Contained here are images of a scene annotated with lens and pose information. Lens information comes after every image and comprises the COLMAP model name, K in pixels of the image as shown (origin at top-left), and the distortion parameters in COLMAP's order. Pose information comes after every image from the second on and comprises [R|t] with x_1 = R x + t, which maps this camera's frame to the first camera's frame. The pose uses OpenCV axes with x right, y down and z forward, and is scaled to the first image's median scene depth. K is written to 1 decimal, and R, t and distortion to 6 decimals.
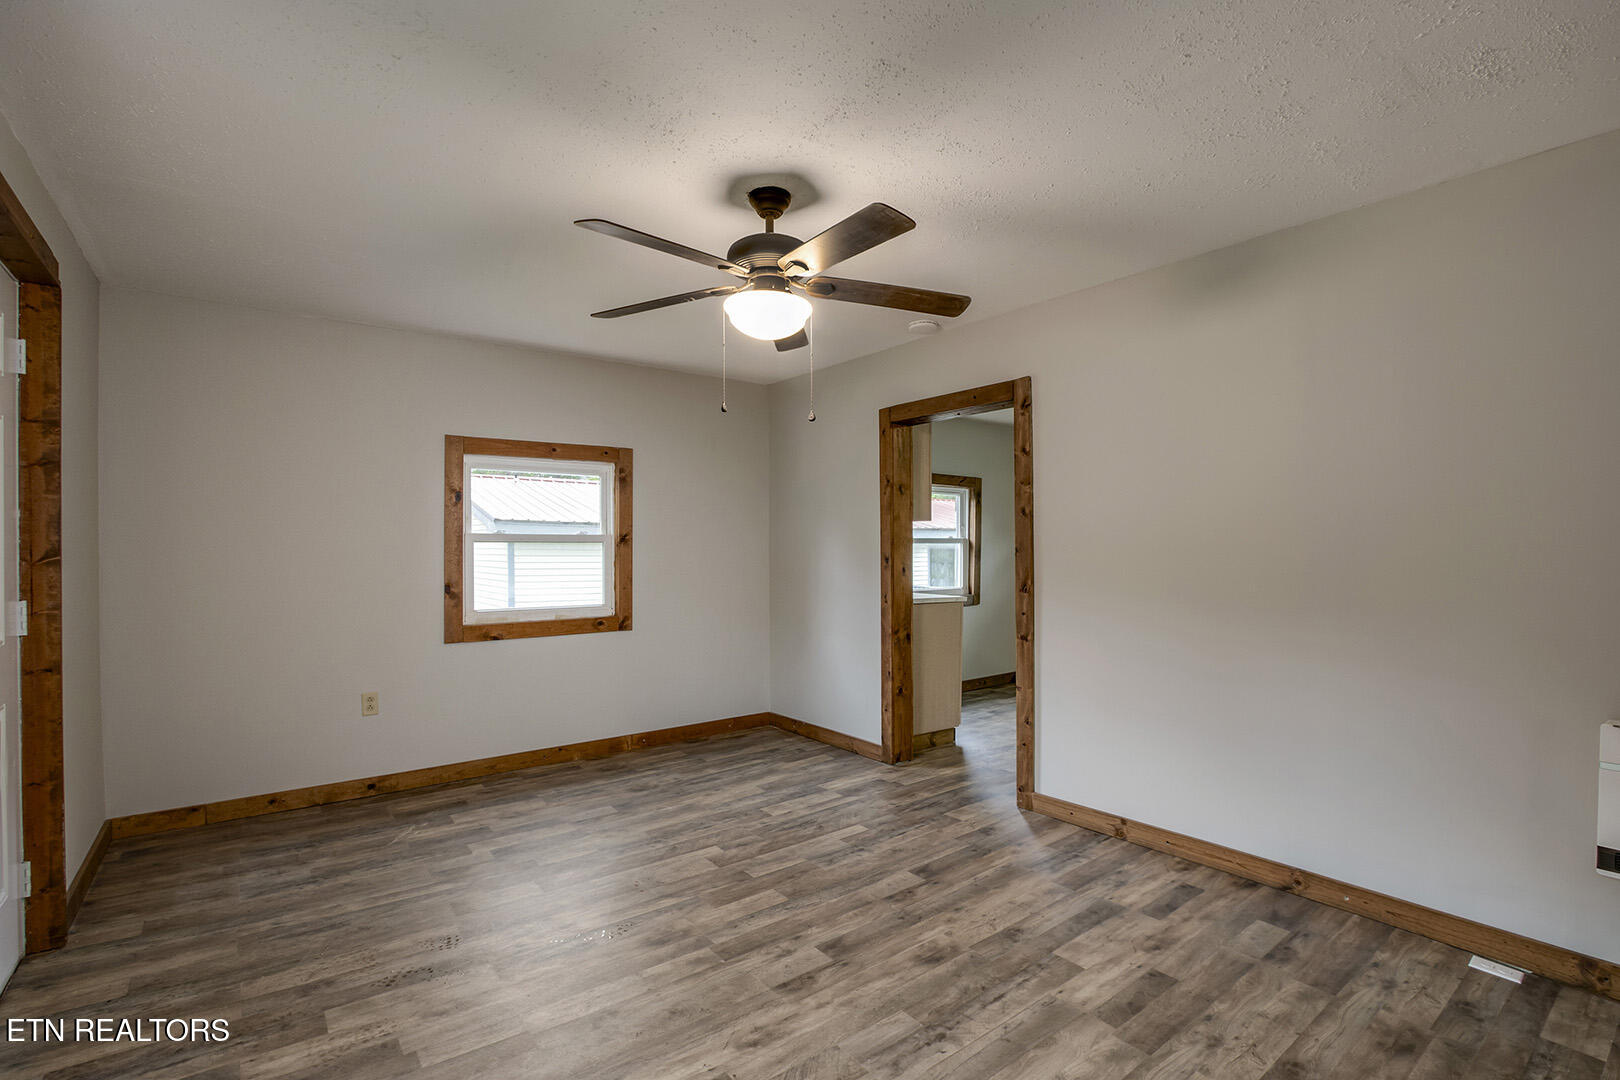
lens RADIAL K [[761.9, 0, 811.8], [0, 761.9, 549.6], [0, 0, 1]] dist [-0.025232, 0.004685]
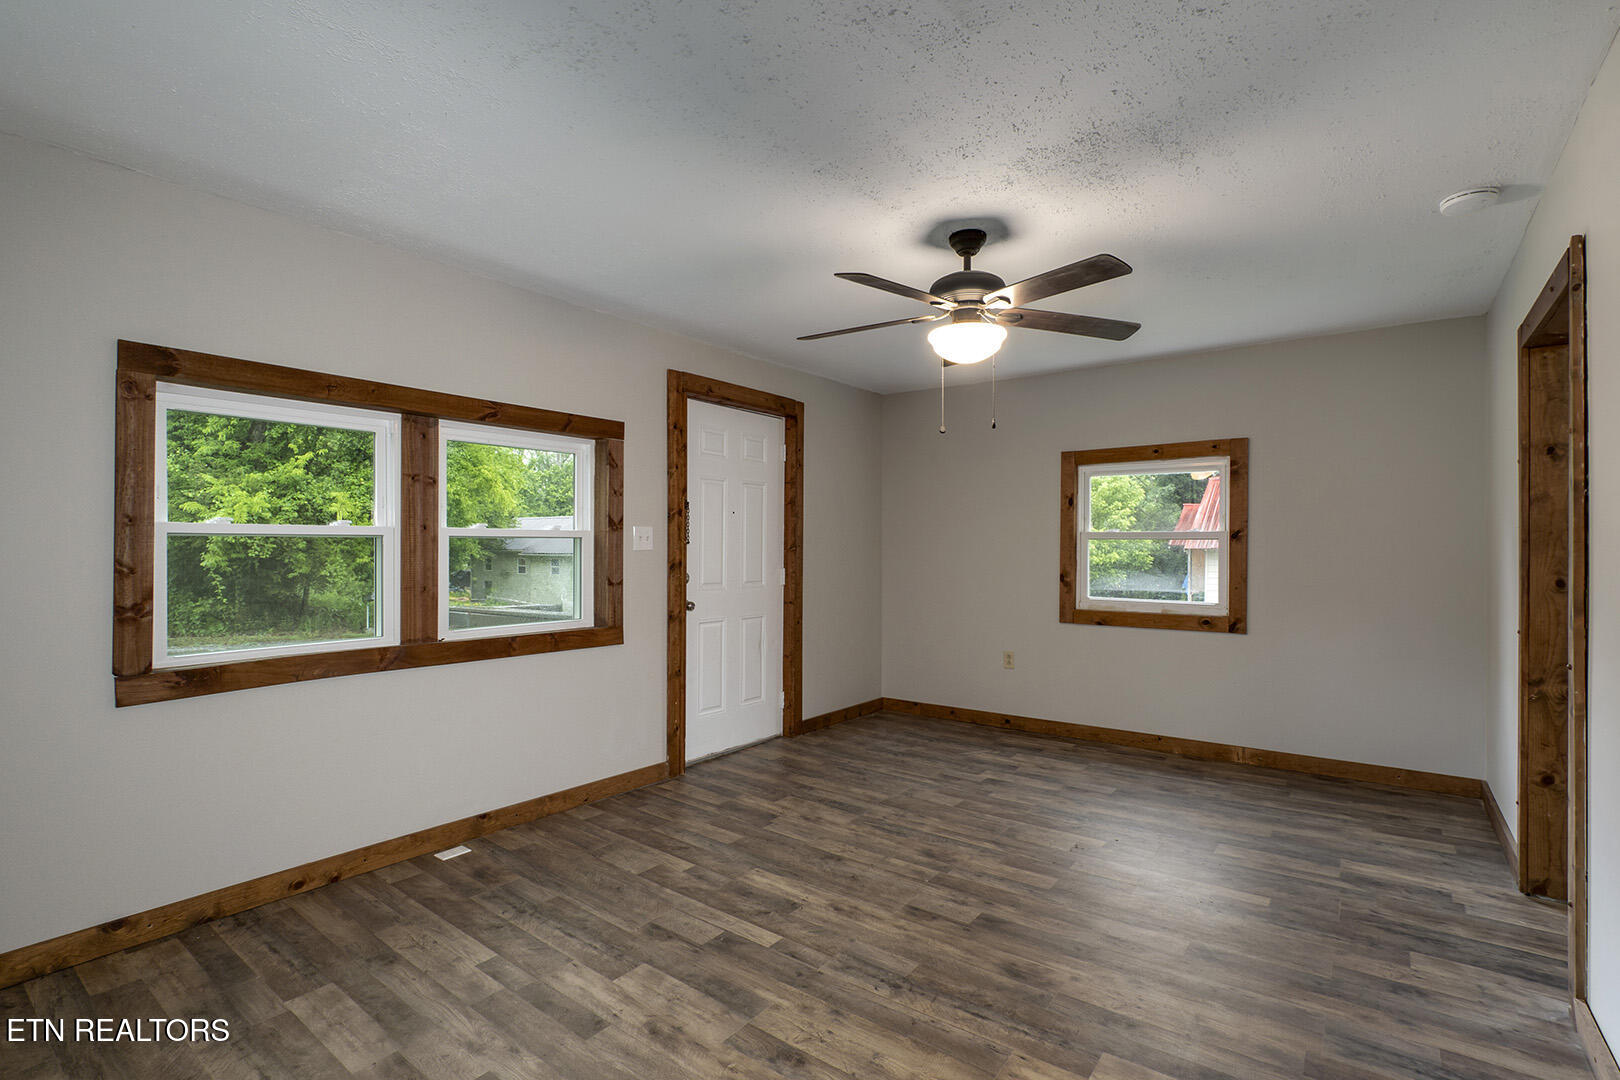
lens RADIAL K [[752.7, 0, 802.9], [0, 752.7, 561.3], [0, 0, 1]] dist [-0.001173, 0.000268]
pose [[0.257839, 0.024918, -0.965867, 0.853732], [-0.004569, 0.999688, 0.024570, -0.004568], [0.966177, -0.001923, 0.257872, 0.417815]]
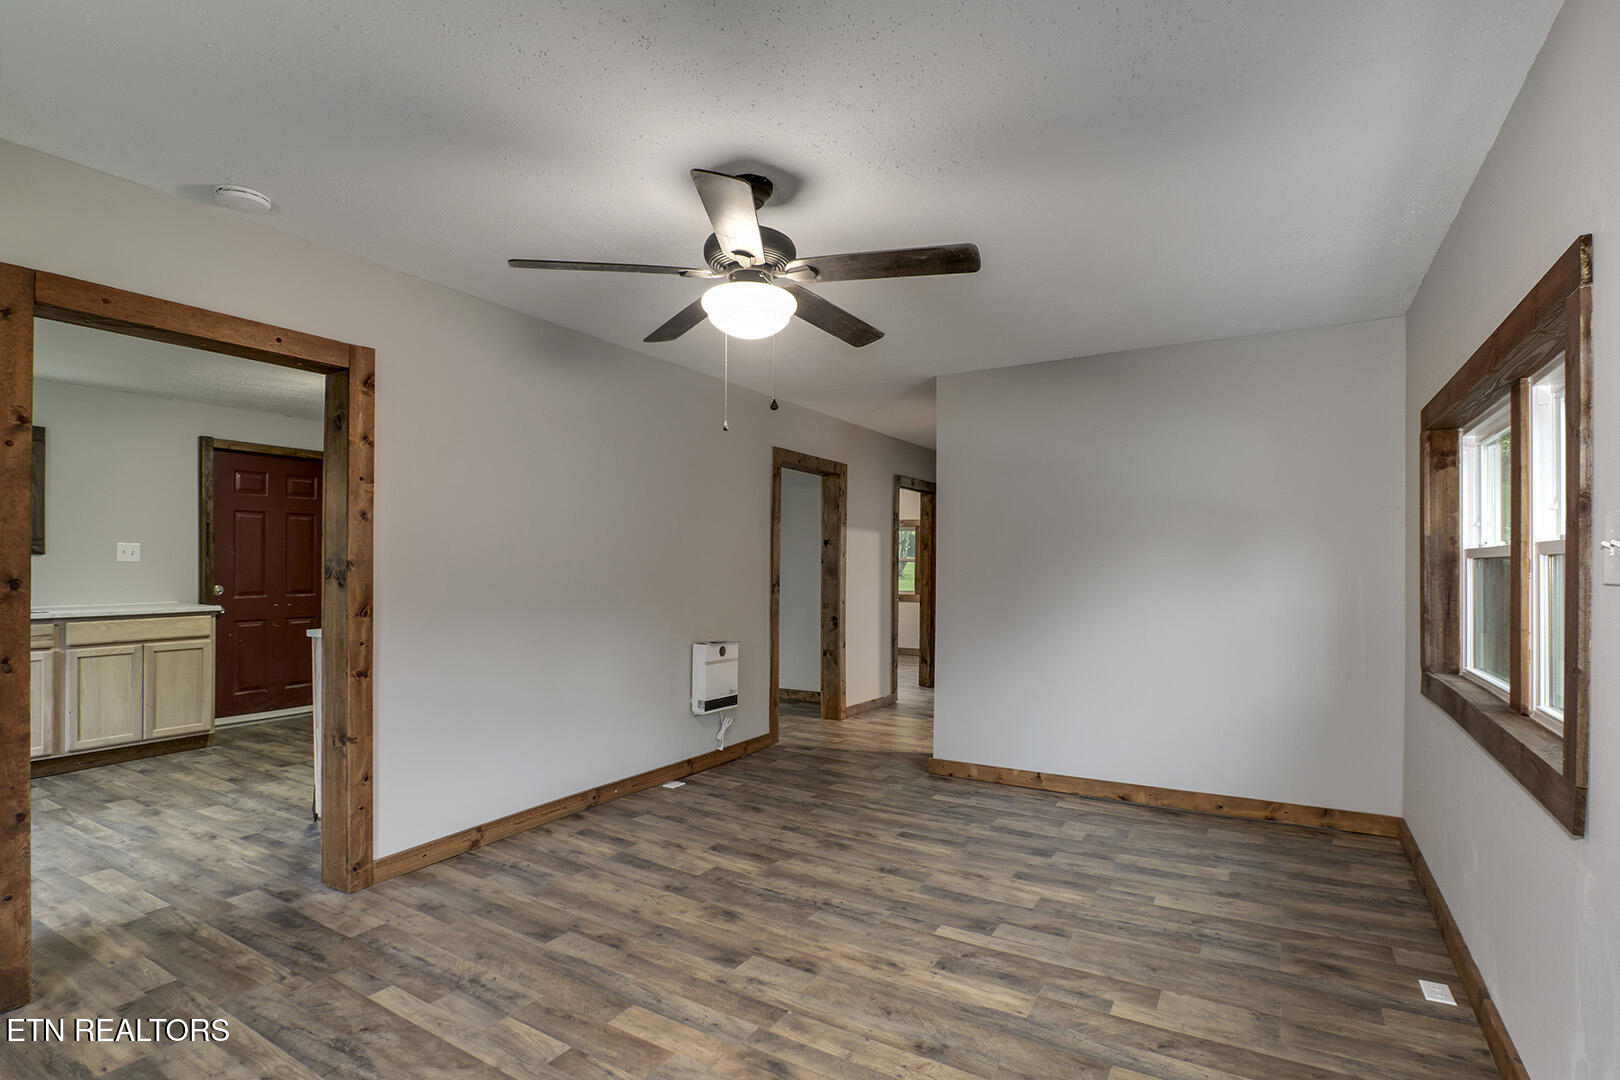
lens RADIAL K [[780.8, 0, 827.4], [0, 780.8, 597.1], [0, 0, 1]] dist [-0.015738, 0.000088]
pose [[-0.390204, -0.037486, 0.919965, -0.838334], [-0.004373, 0.999235, 0.038862, 0.003963], [-0.920718, 0.011141, -0.390069, 1.125237]]
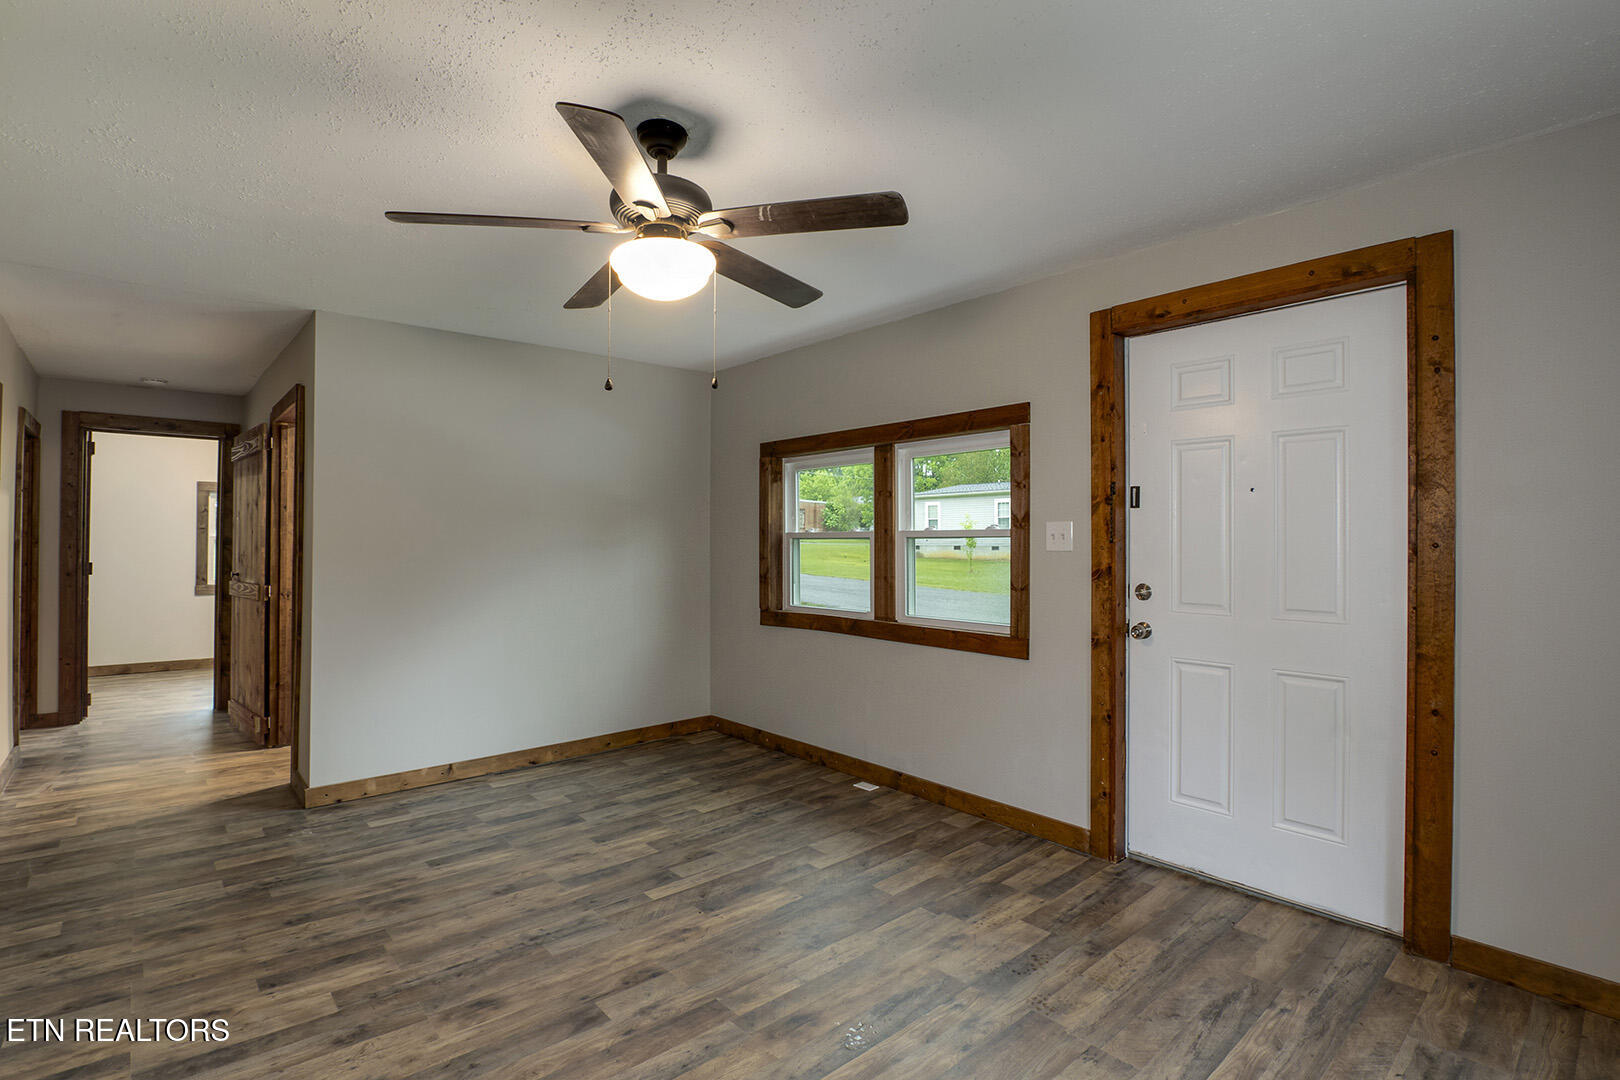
lens RADIAL K [[761.9, 0, 811.8], [0, 761.9, 549.6], [0, 0, 1]] dist [-0.025232, 0.004685]
pose [[-0.997193, 0.004989, -0.074712, -0.140307], [0.004413, 0.999959, 0.007870, -0.002292], [0.074748, 0.007519, -0.997174, 1.628500]]
